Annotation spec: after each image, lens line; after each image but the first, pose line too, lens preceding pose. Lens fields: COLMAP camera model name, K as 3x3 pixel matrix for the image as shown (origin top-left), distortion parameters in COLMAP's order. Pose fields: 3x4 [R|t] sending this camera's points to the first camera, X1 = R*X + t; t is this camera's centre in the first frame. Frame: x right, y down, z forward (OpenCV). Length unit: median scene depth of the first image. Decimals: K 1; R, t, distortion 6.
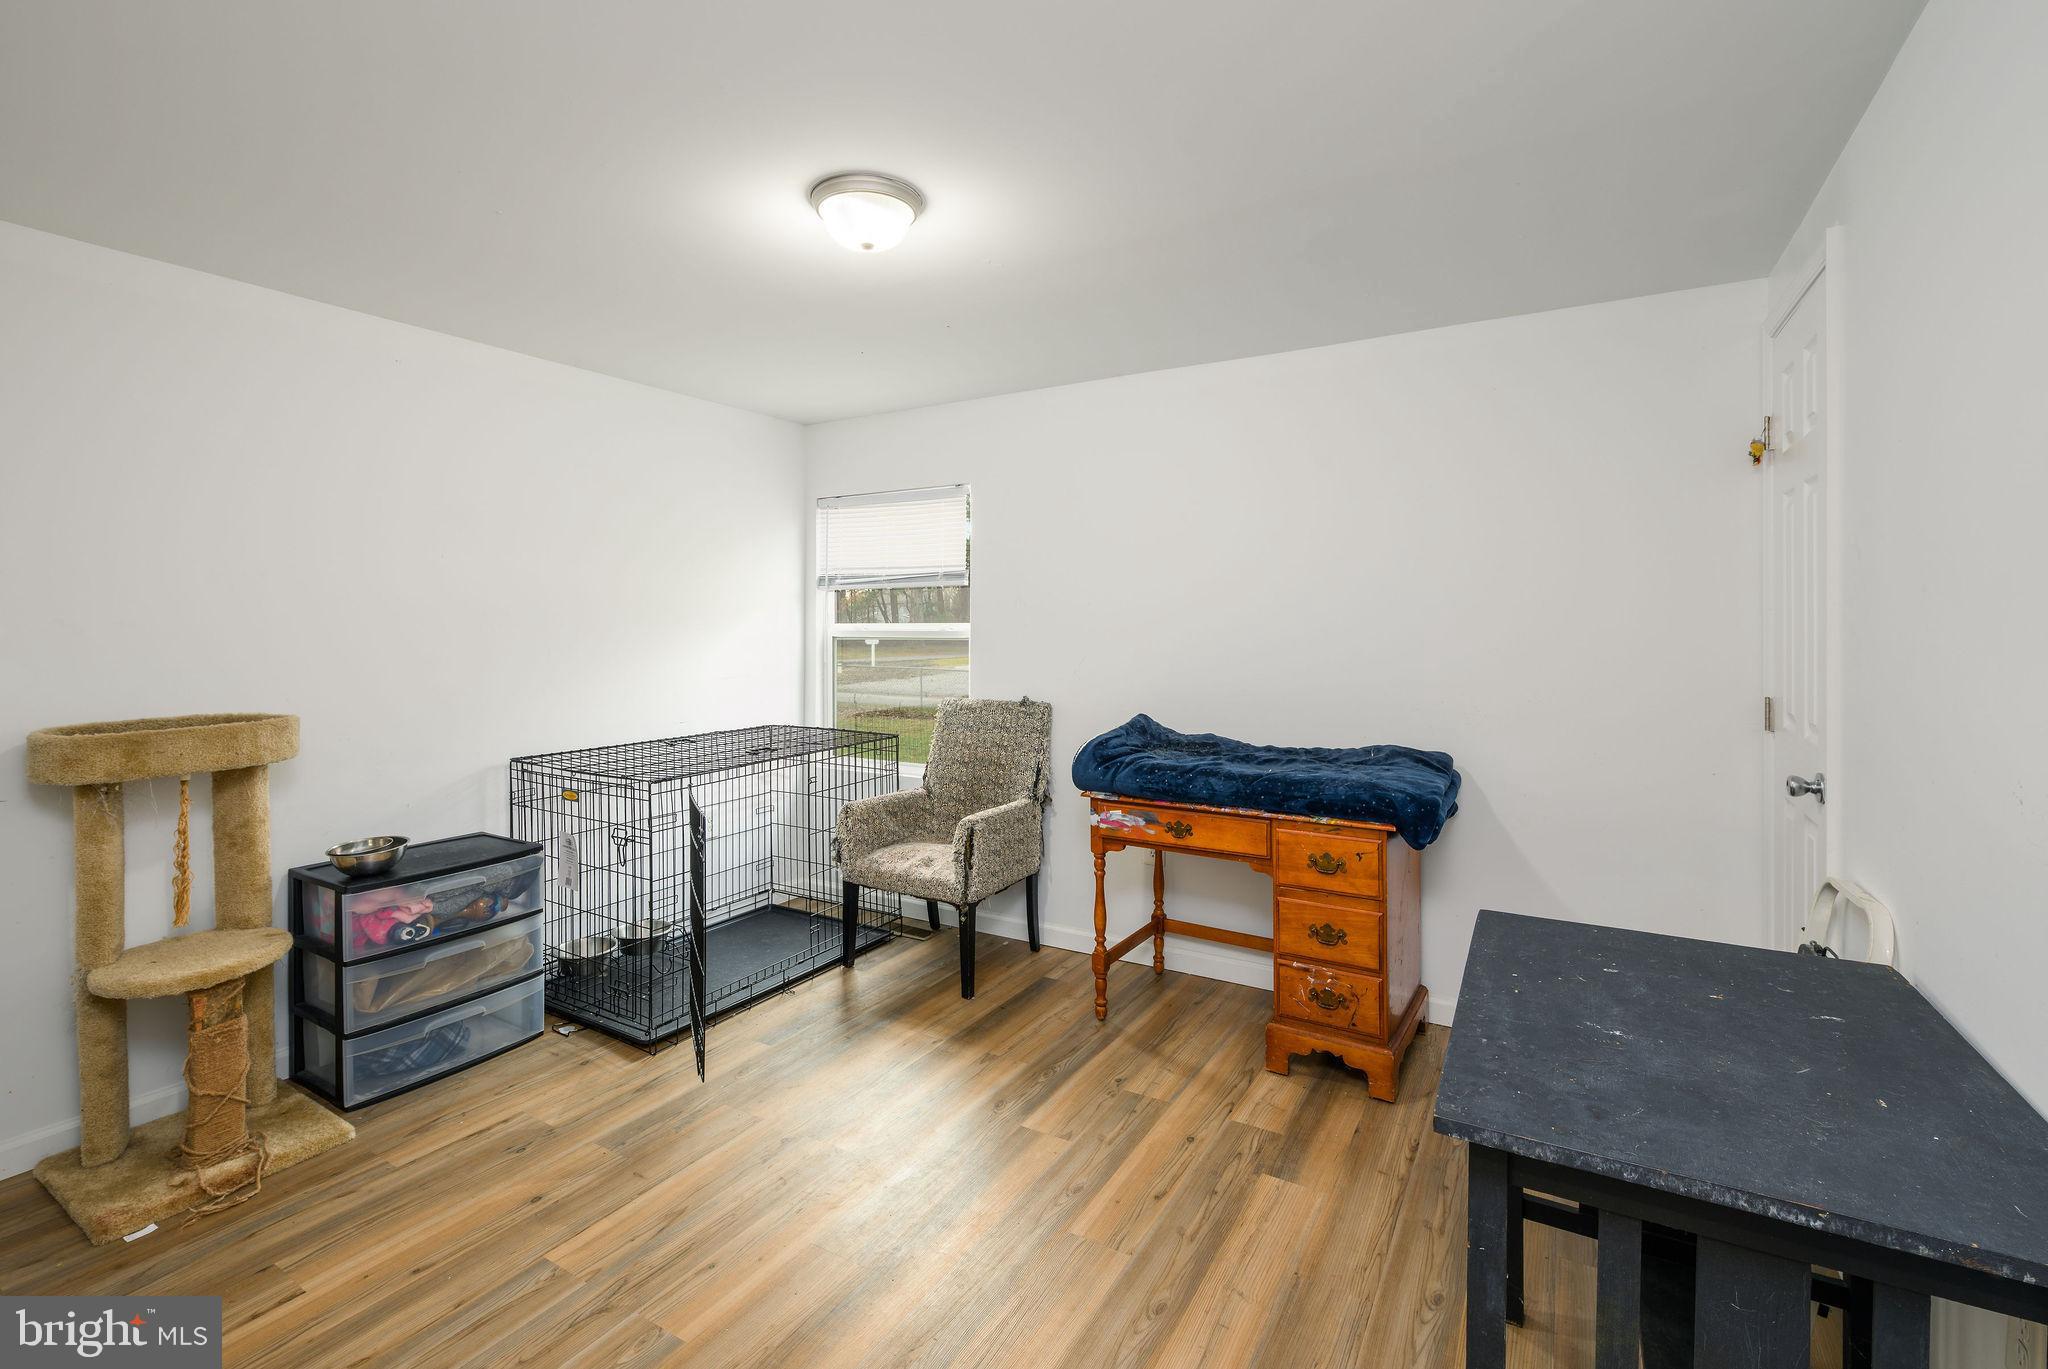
lens RADIAL K [[982.2, 0, 1013.0], [0, 982.2, 618.5], [0, 0, 1]] dist [-0.000986, -0.000219]
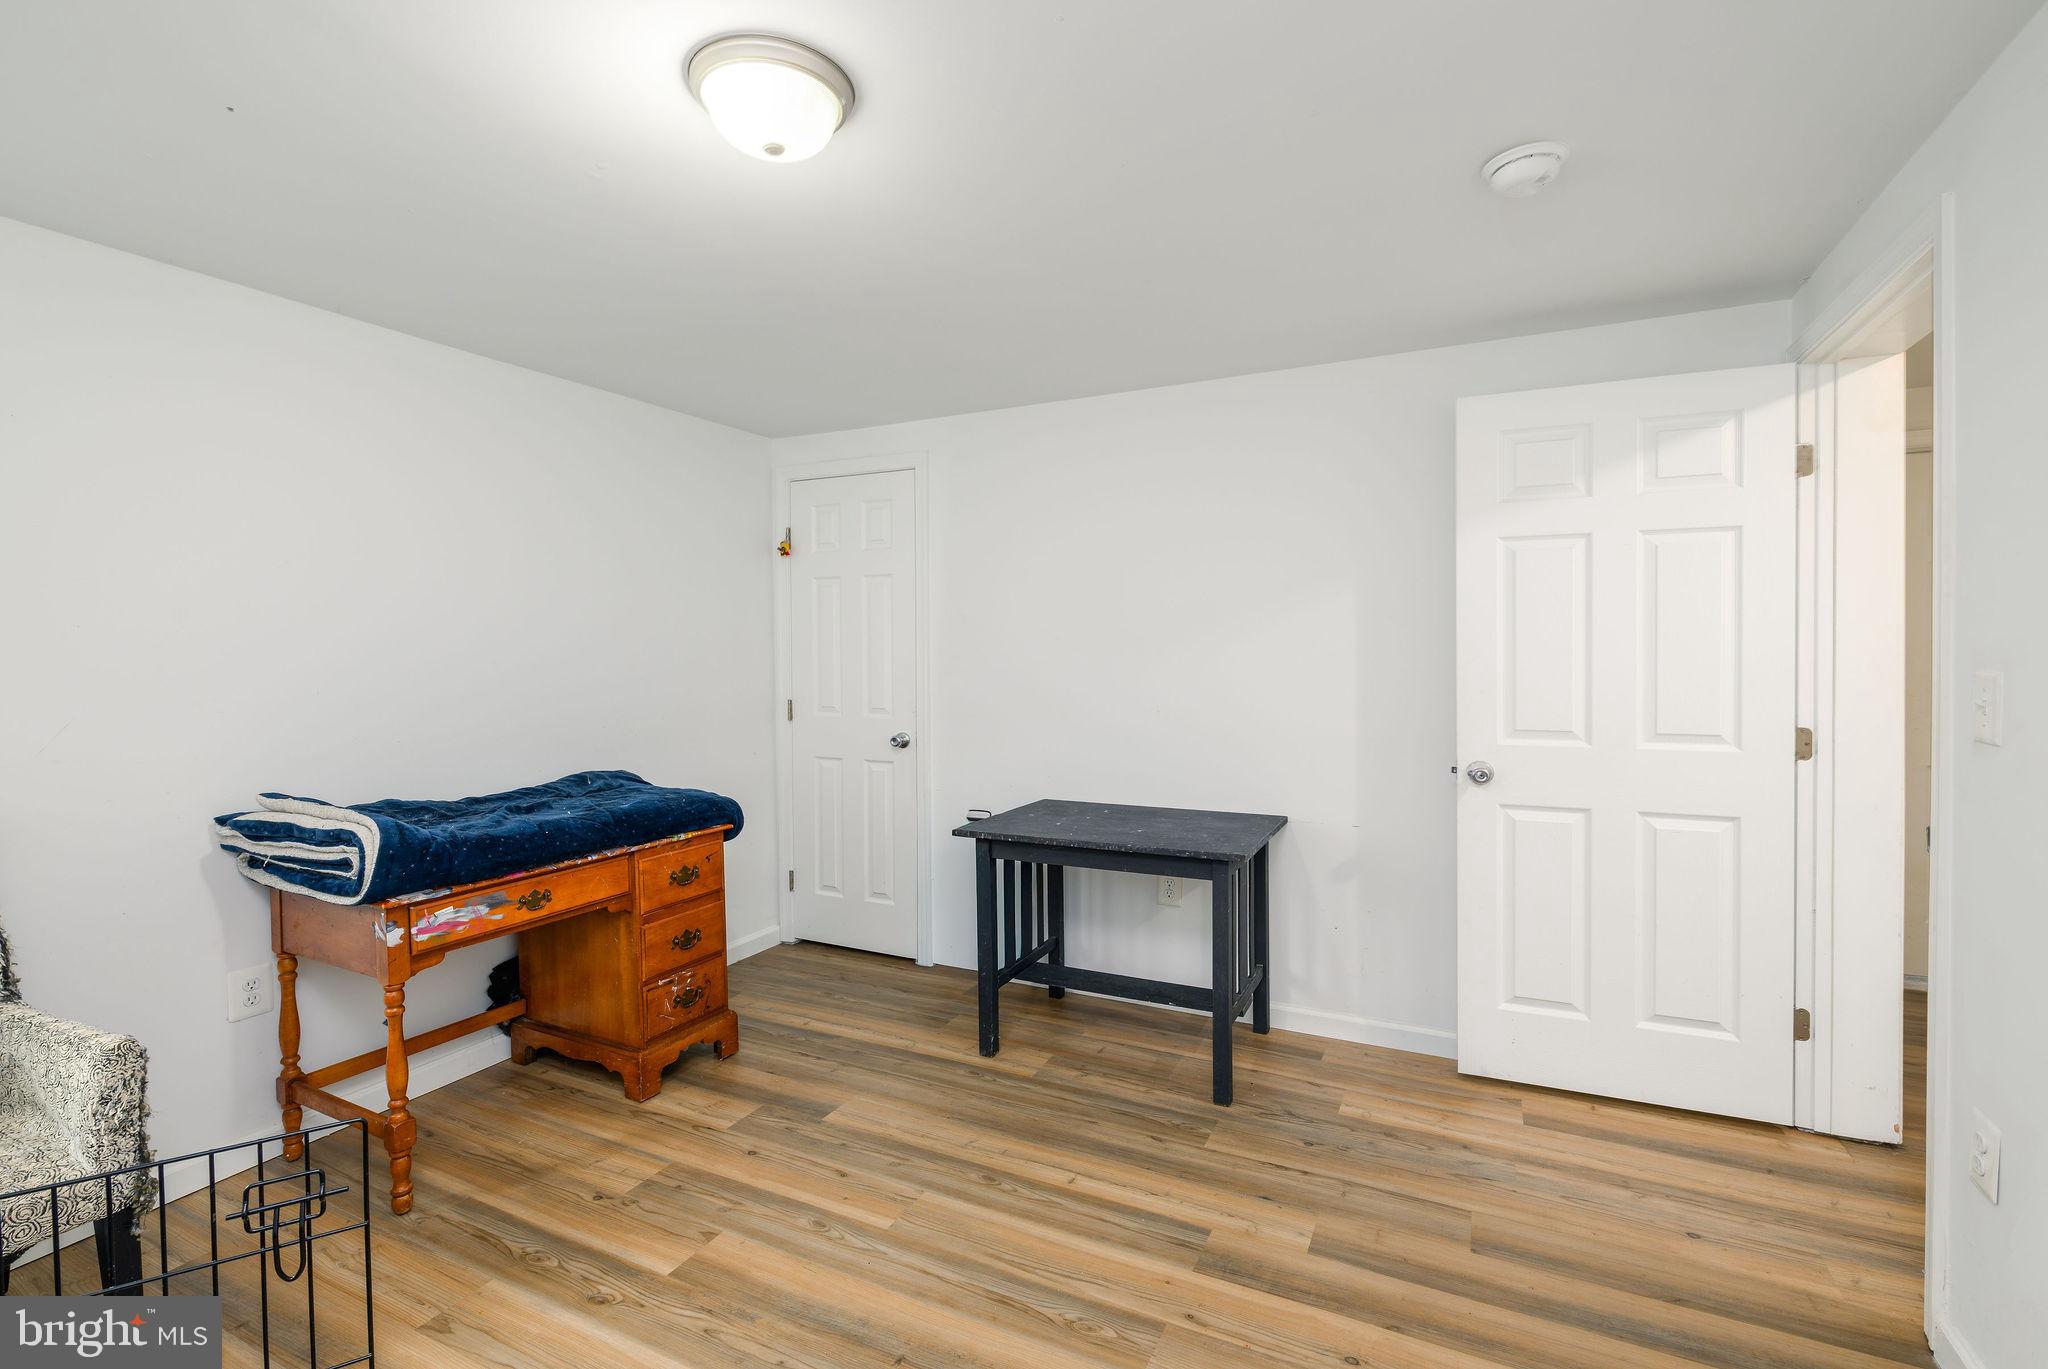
lens RADIAL K [[885.6, 0, 1008.5], [0, 885.6, 646.1], [0, 0, 1]] dist [0.000126, -0.000330]
pose [[-0.075768, 0.005745, 0.997109, -0.694880], [0.005124, 0.999972, -0.005372, 0.000502], [-0.997112, 0.004702, -0.075795, 0.713318]]
